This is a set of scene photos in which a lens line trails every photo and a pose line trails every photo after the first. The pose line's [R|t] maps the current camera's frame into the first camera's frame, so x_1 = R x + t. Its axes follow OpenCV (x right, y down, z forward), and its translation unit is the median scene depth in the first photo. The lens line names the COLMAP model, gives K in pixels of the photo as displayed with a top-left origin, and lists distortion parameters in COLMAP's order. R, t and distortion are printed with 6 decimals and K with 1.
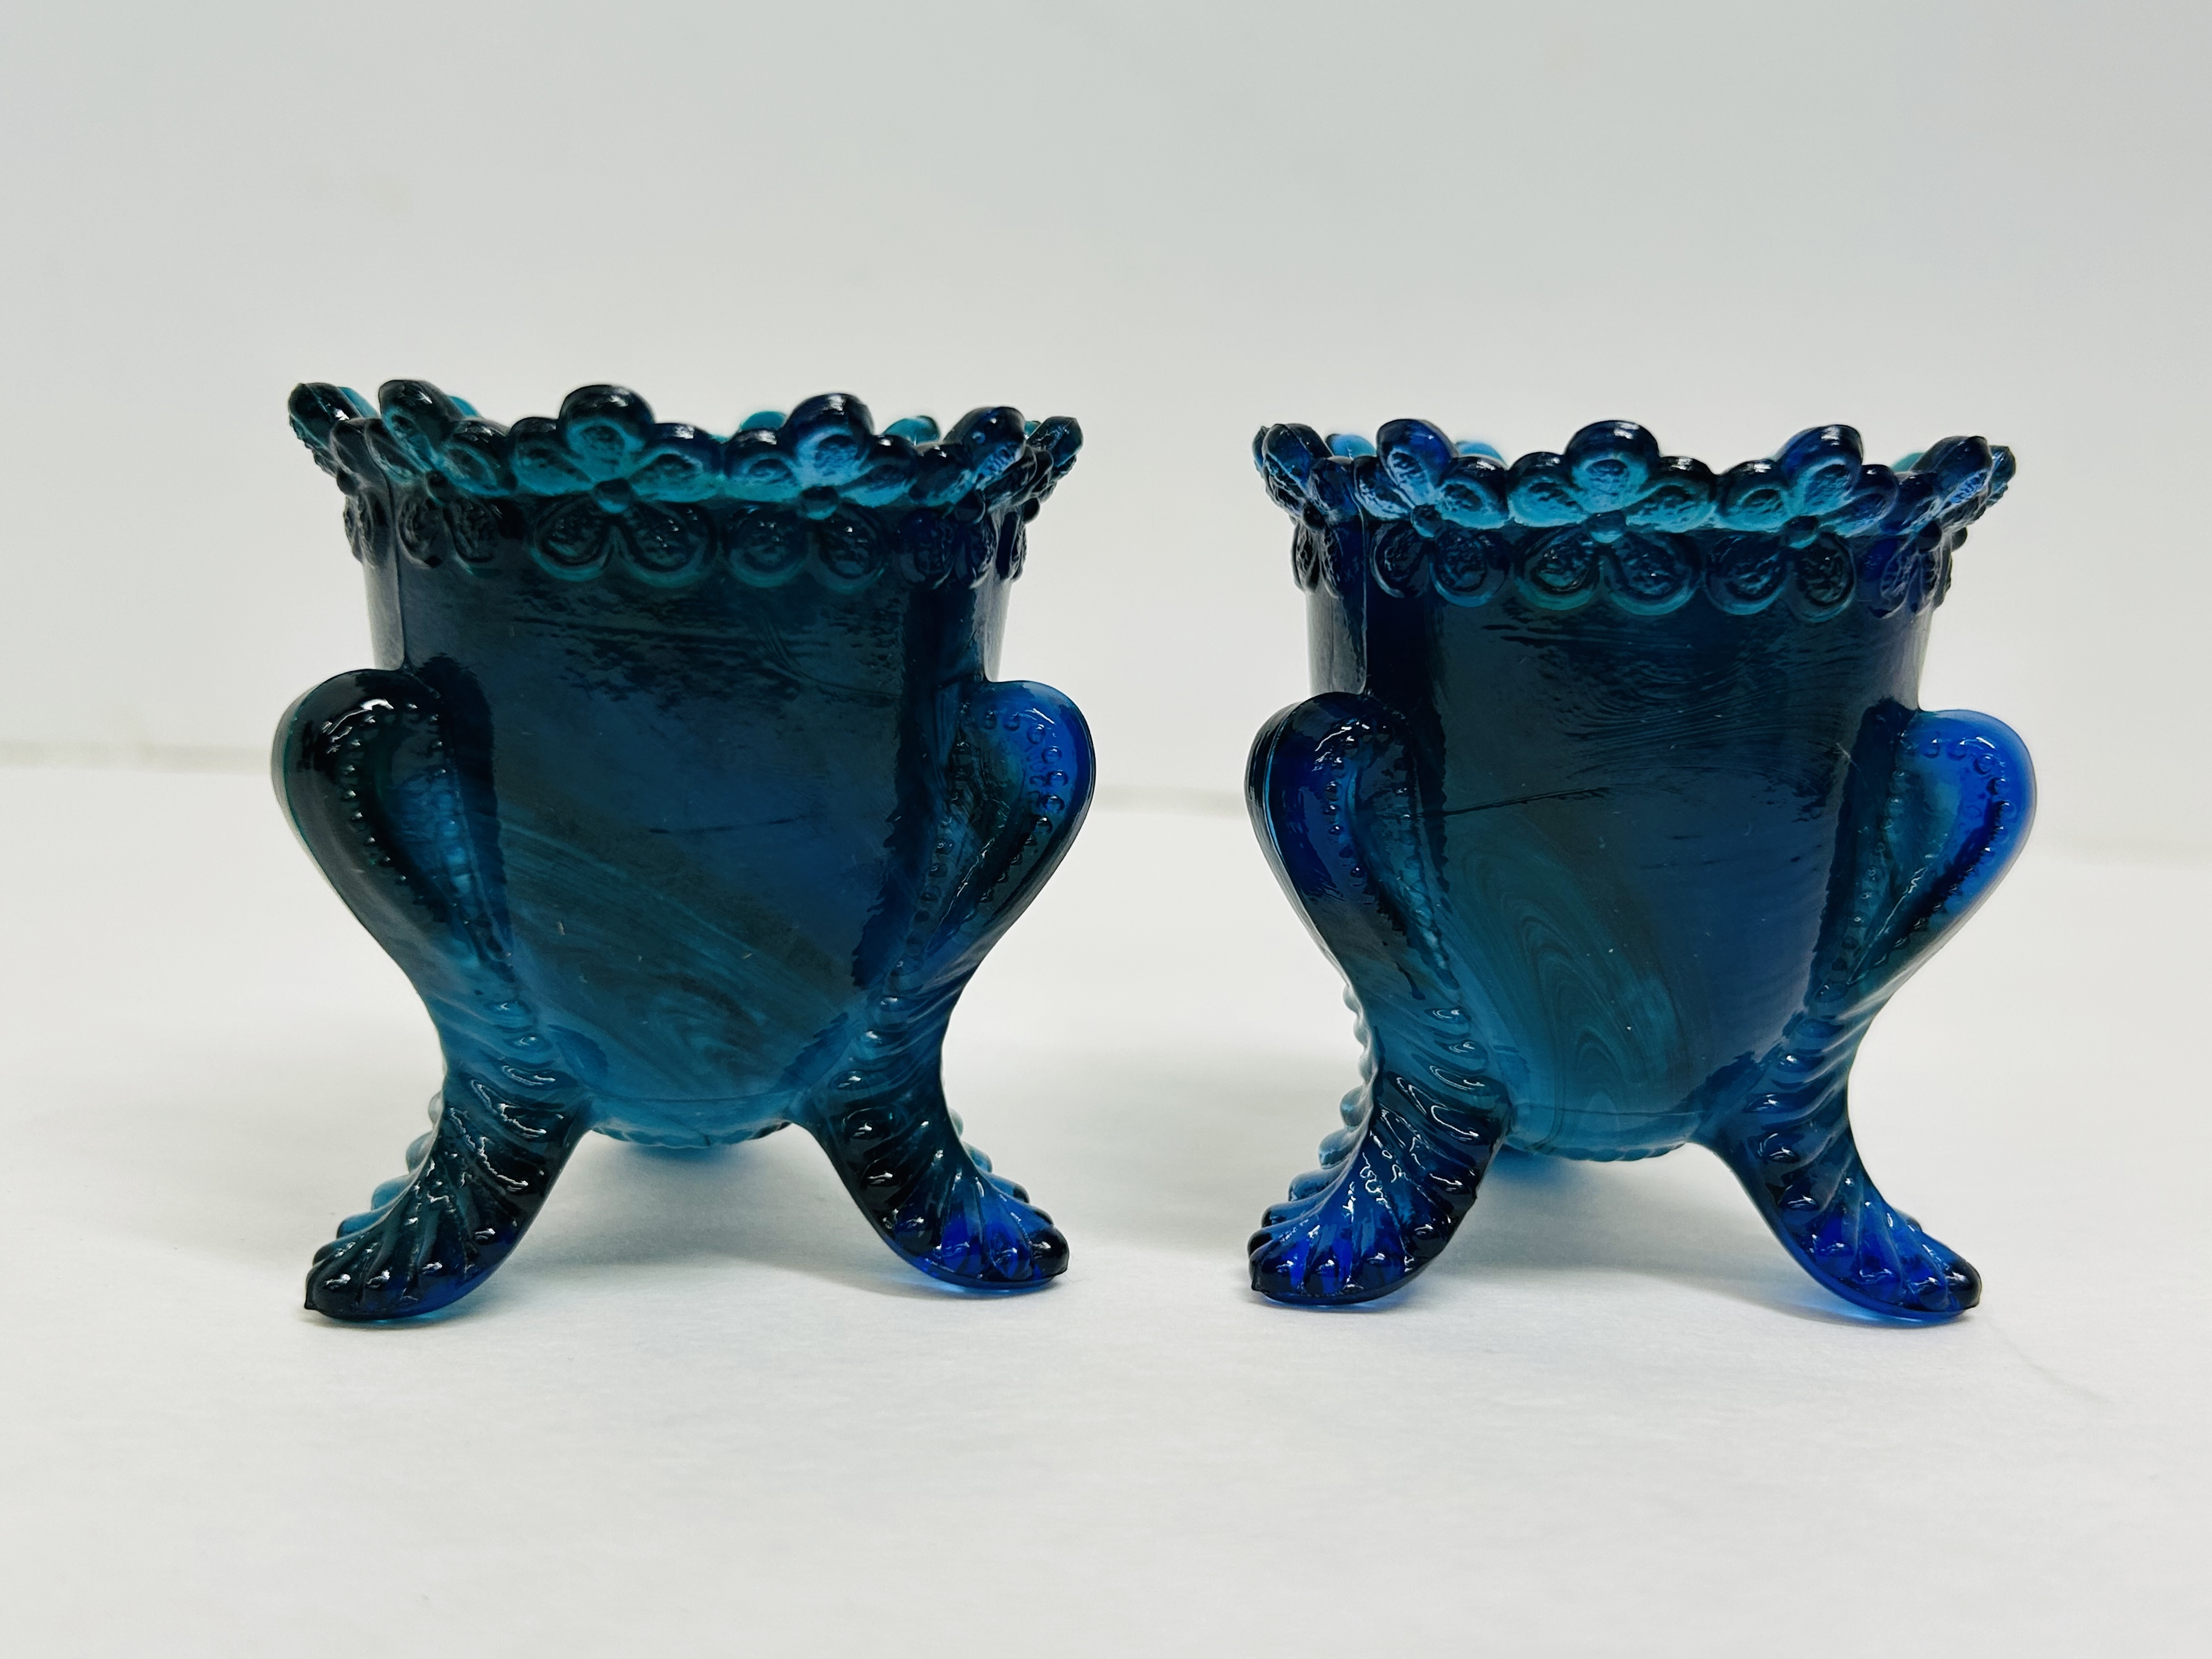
lens RADIAL K [[2156.6, 0, 1103.6], [0, 2156.6, 843.8], [0, 0, 1]] dist [-0.066318, 0.000000]
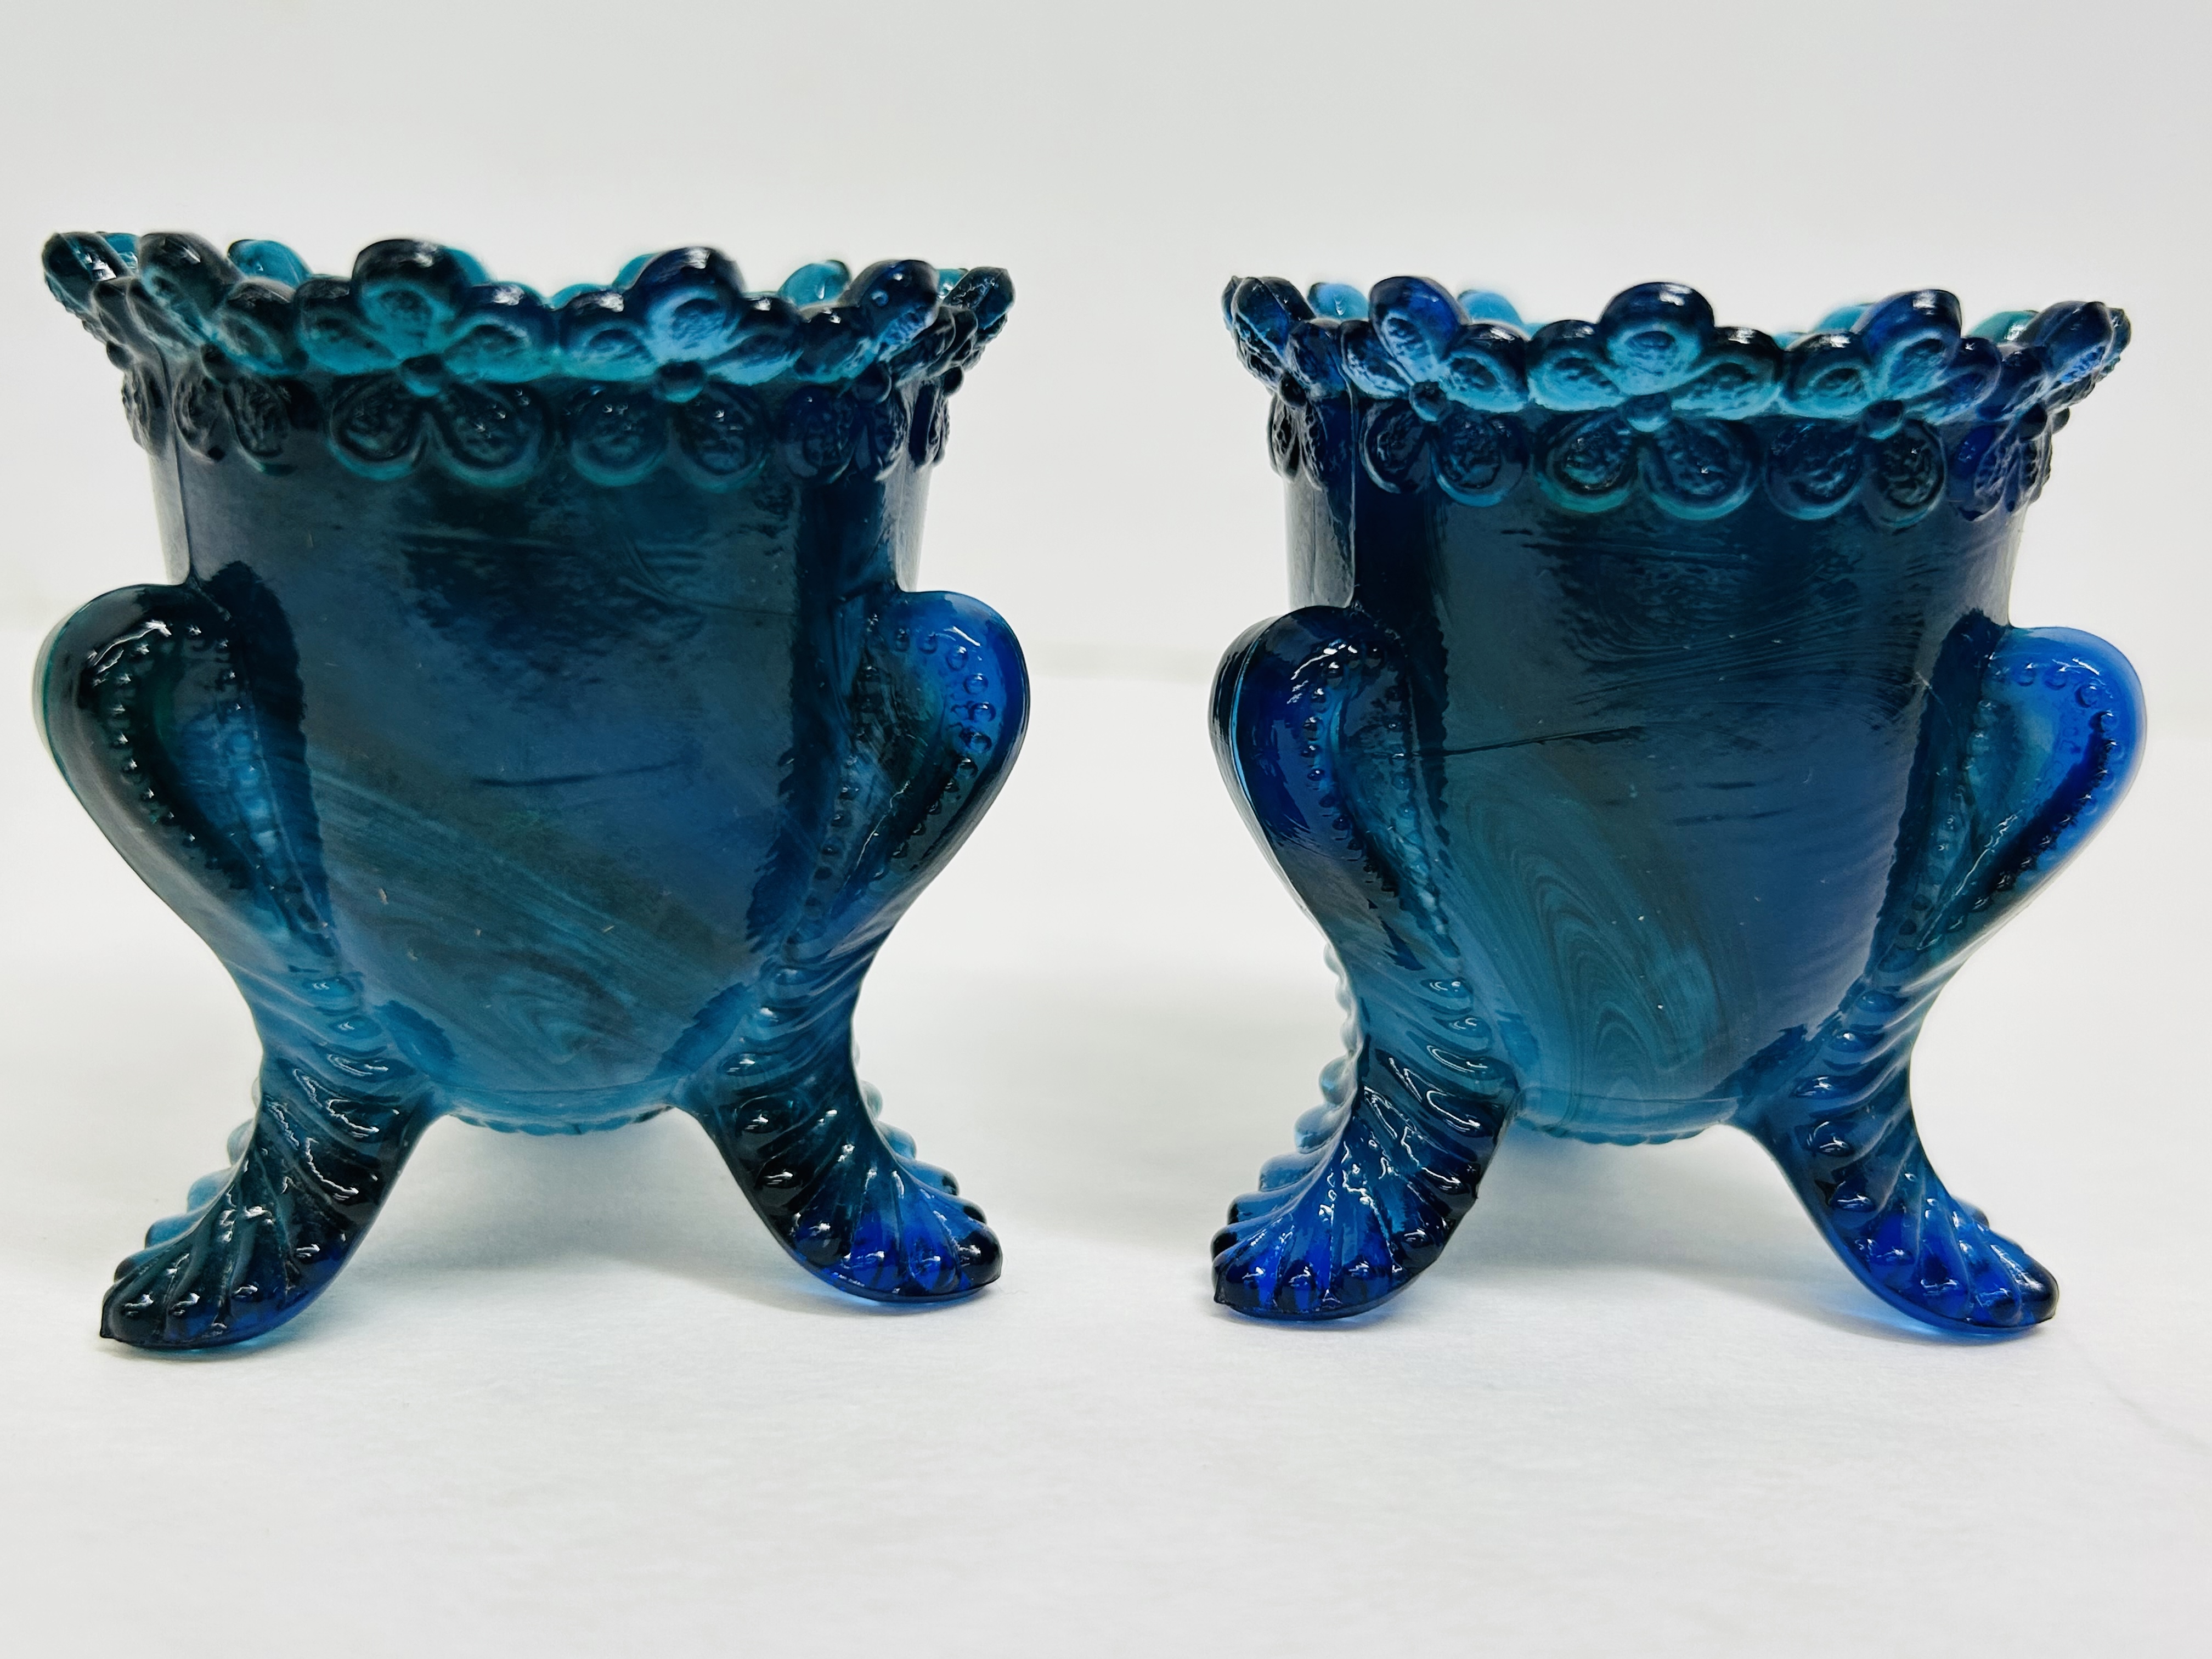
lens RADIAL K [[2156.6, 0, 1108.2], [0, 2156.6, 848.7], [0, 0, 1]] dist [-0.066318, 0.000000]
pose [[0.999996, 0.002474, -0.001666, 0.028727], [-0.002338, 0.997028, 0.076998, -0.041262], [0.001852, -0.076994, 0.997030, 0.162007]]
